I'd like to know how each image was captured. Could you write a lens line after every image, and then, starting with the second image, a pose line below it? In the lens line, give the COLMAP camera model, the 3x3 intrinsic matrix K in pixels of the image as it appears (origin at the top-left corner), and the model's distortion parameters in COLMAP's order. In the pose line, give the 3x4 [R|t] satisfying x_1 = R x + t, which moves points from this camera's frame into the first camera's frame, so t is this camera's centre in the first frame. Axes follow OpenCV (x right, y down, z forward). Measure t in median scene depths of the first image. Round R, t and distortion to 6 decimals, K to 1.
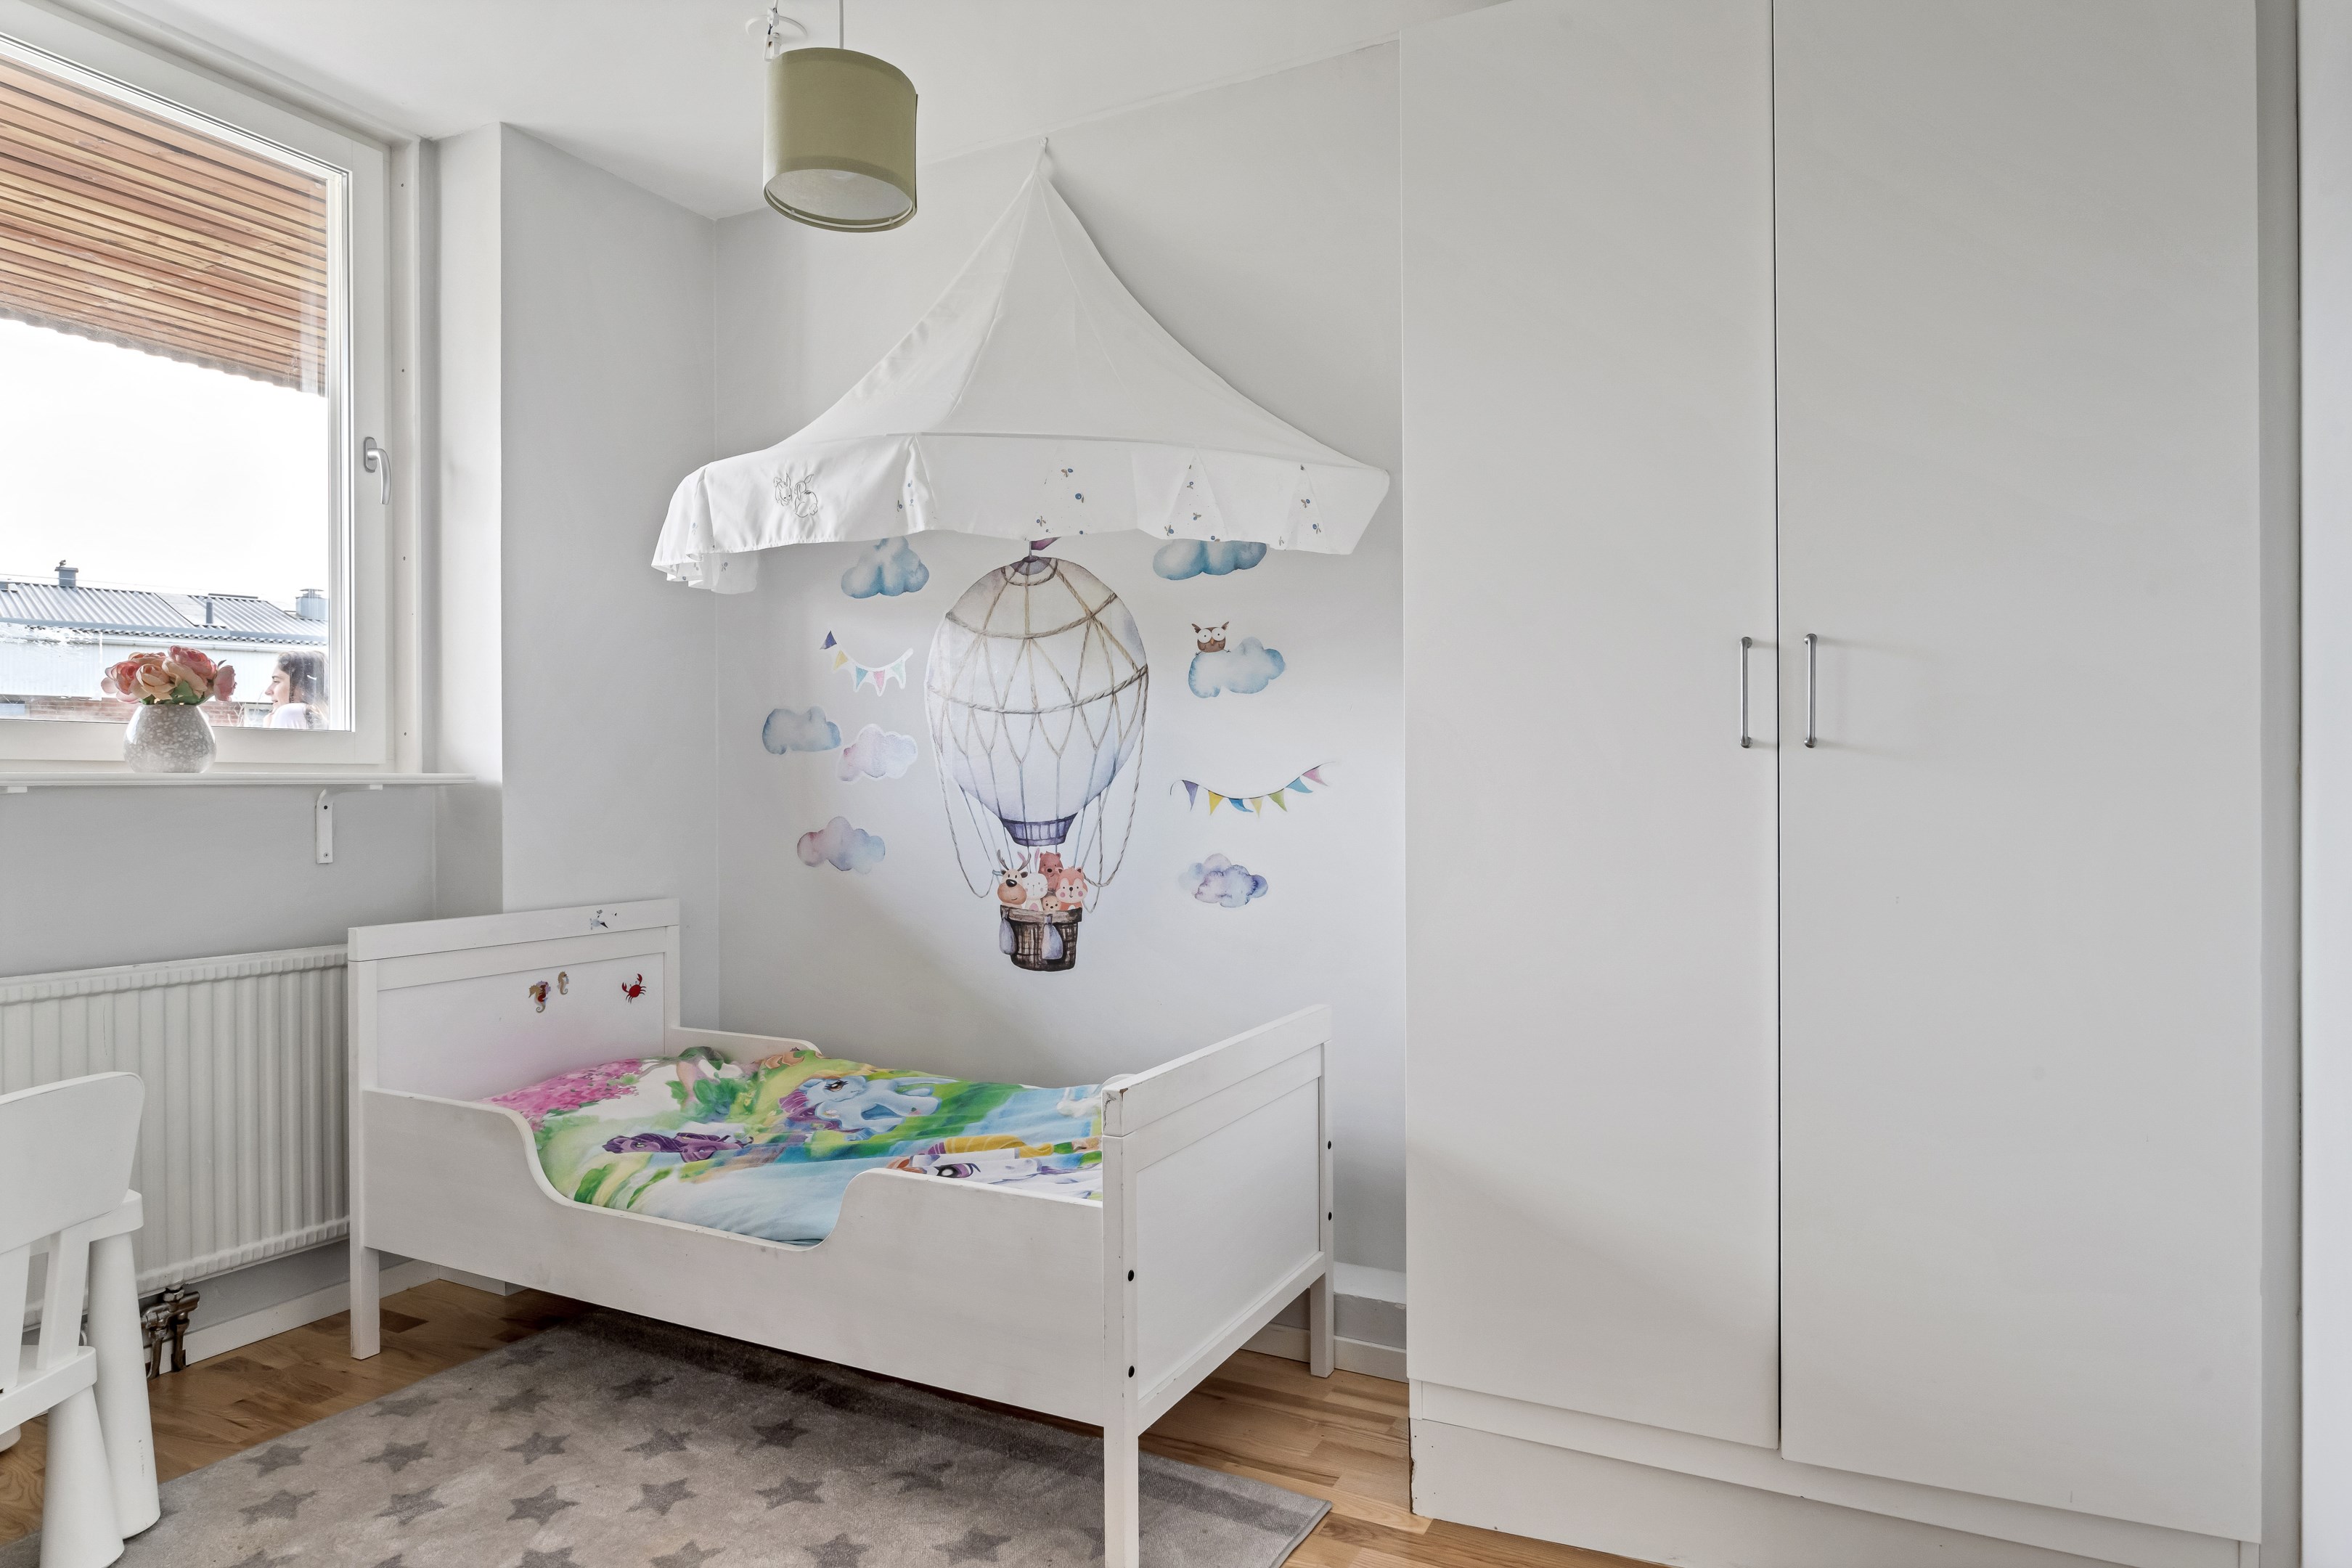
lens RADIAL K [[1375.5, 0, 1180.6], [0, 1375.5, 792.4], [0, 0, 1]] dist [-0.005545, 0.001668]
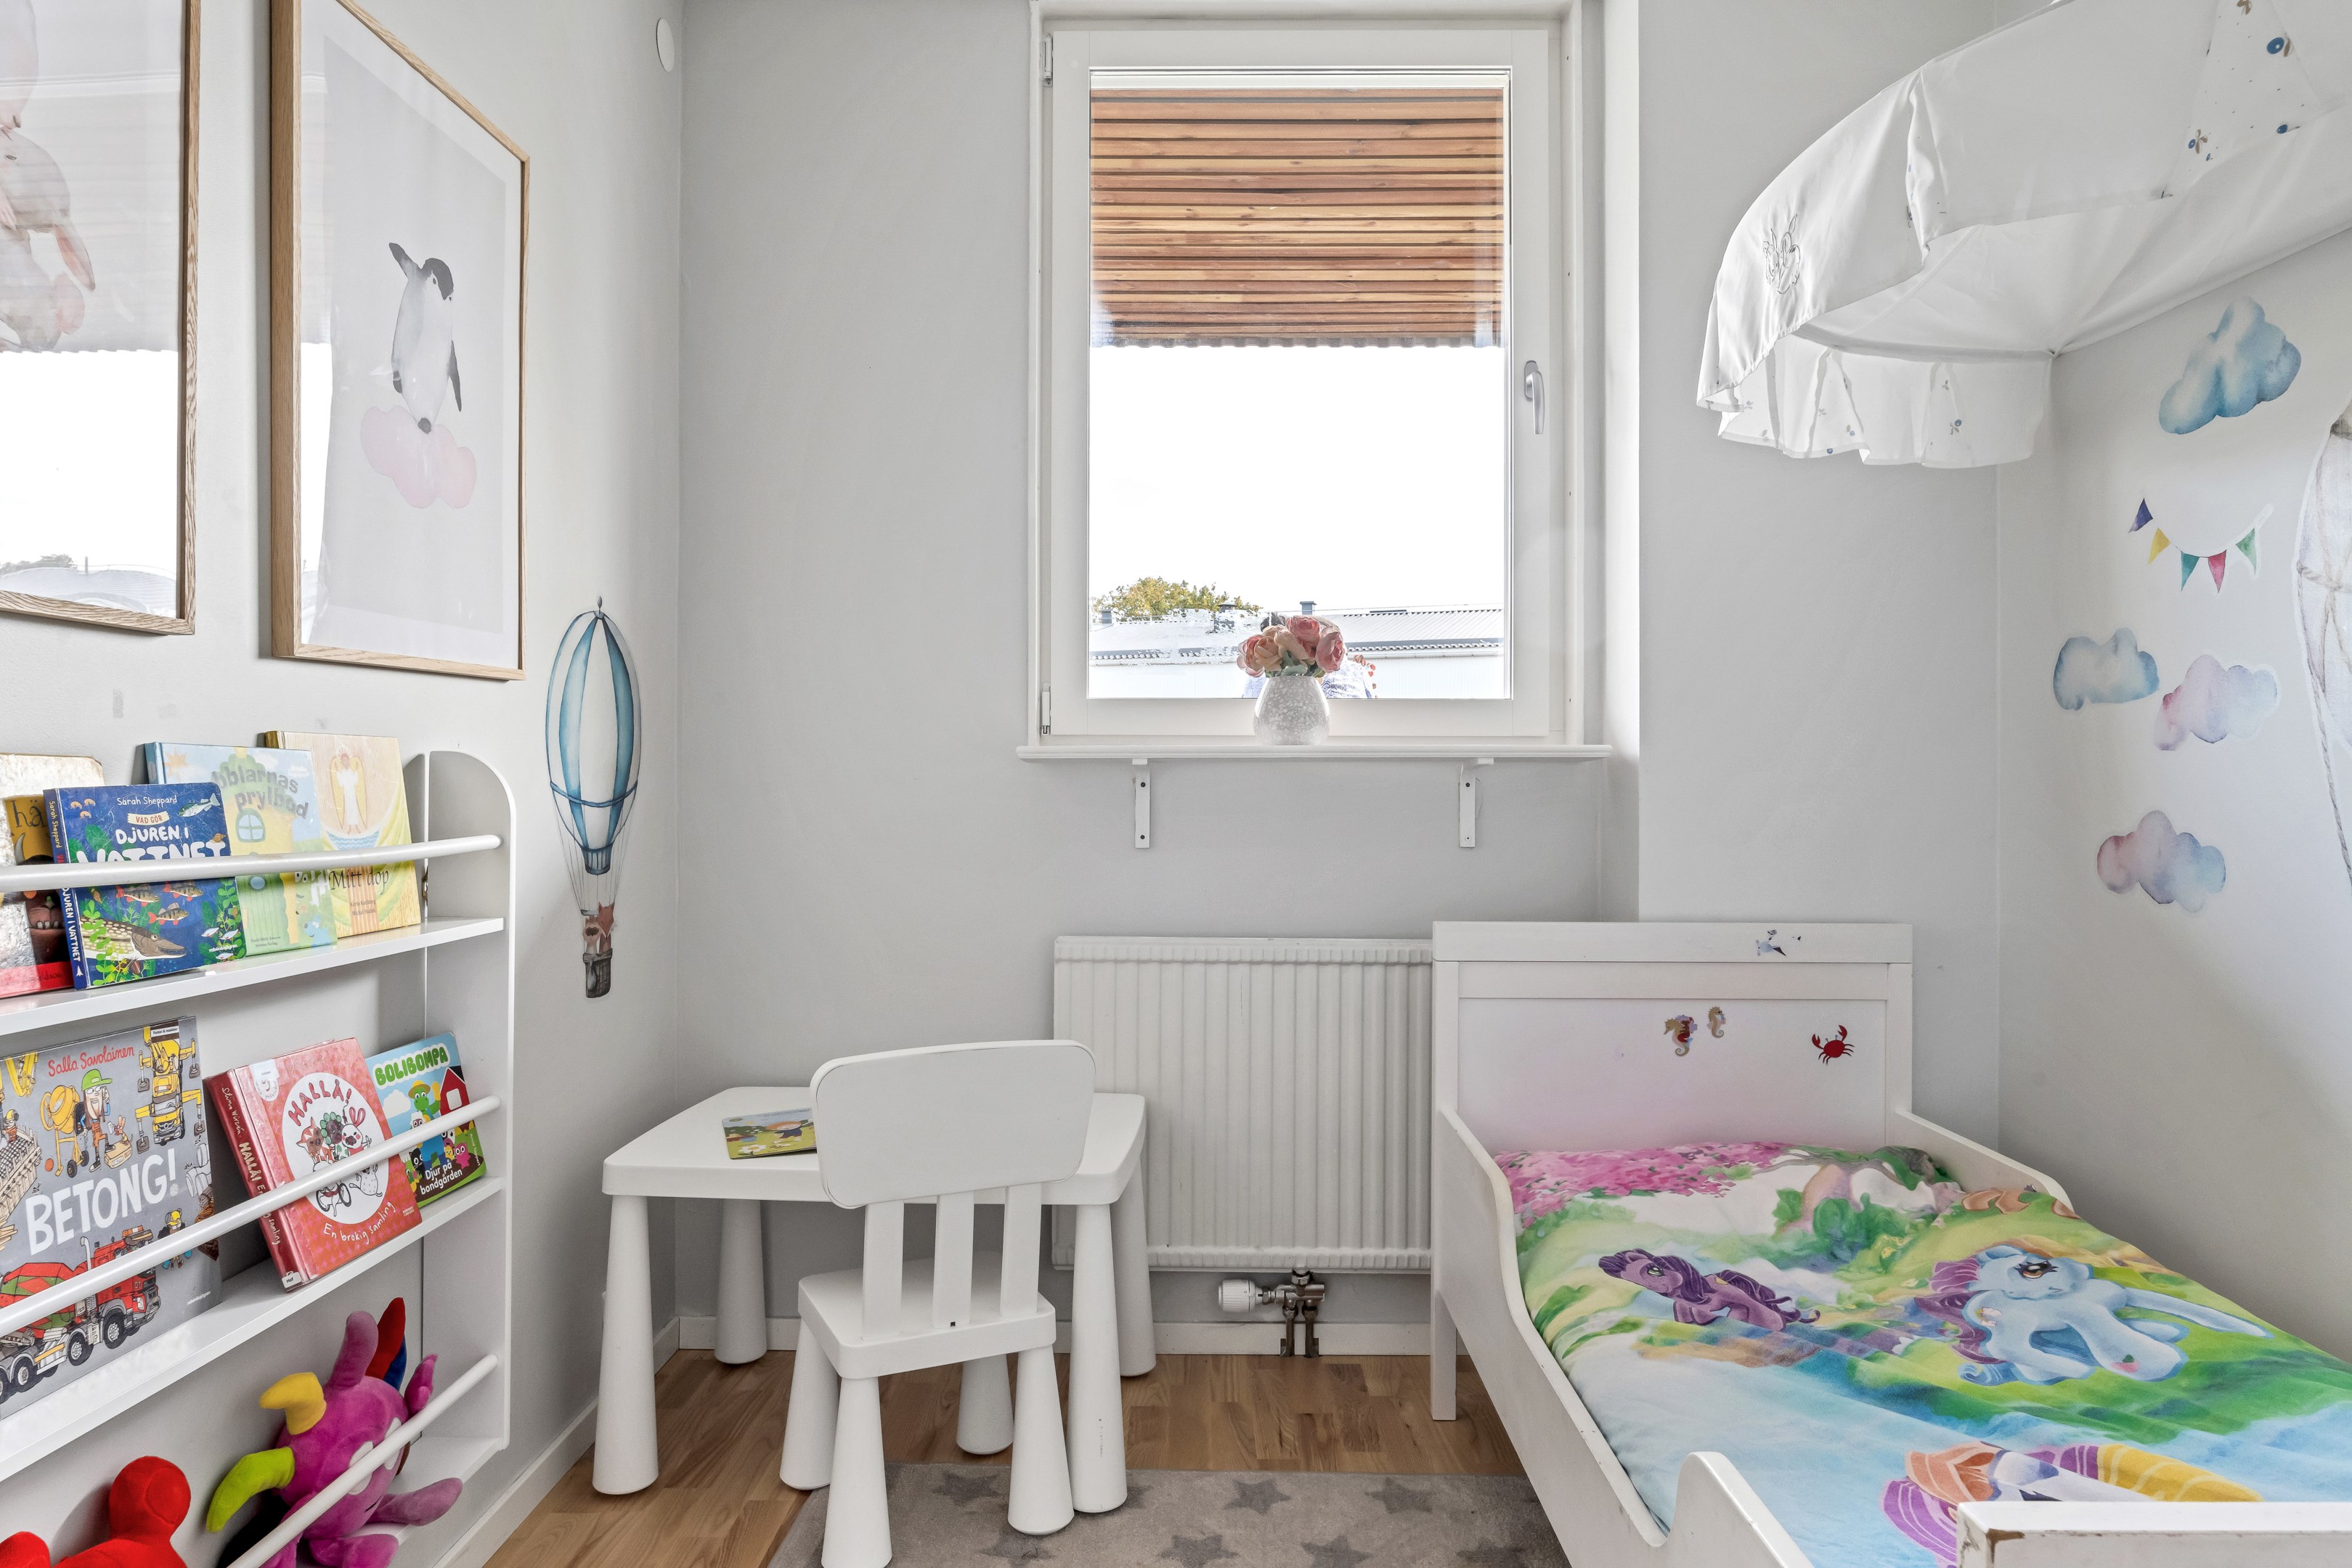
lens RADIAL K [[1447.0, 0, 1181.2], [0, 1447.0, 778.0], [0, 0, 1]] dist [-0.012750, 0.002336]
pose [[0.448562, 0.003130, -0.893746, 0.131348], [-0.008605, 0.999963, -0.000816, 0.008579], [0.893710, 0.008057, 0.448572, 0.399530]]
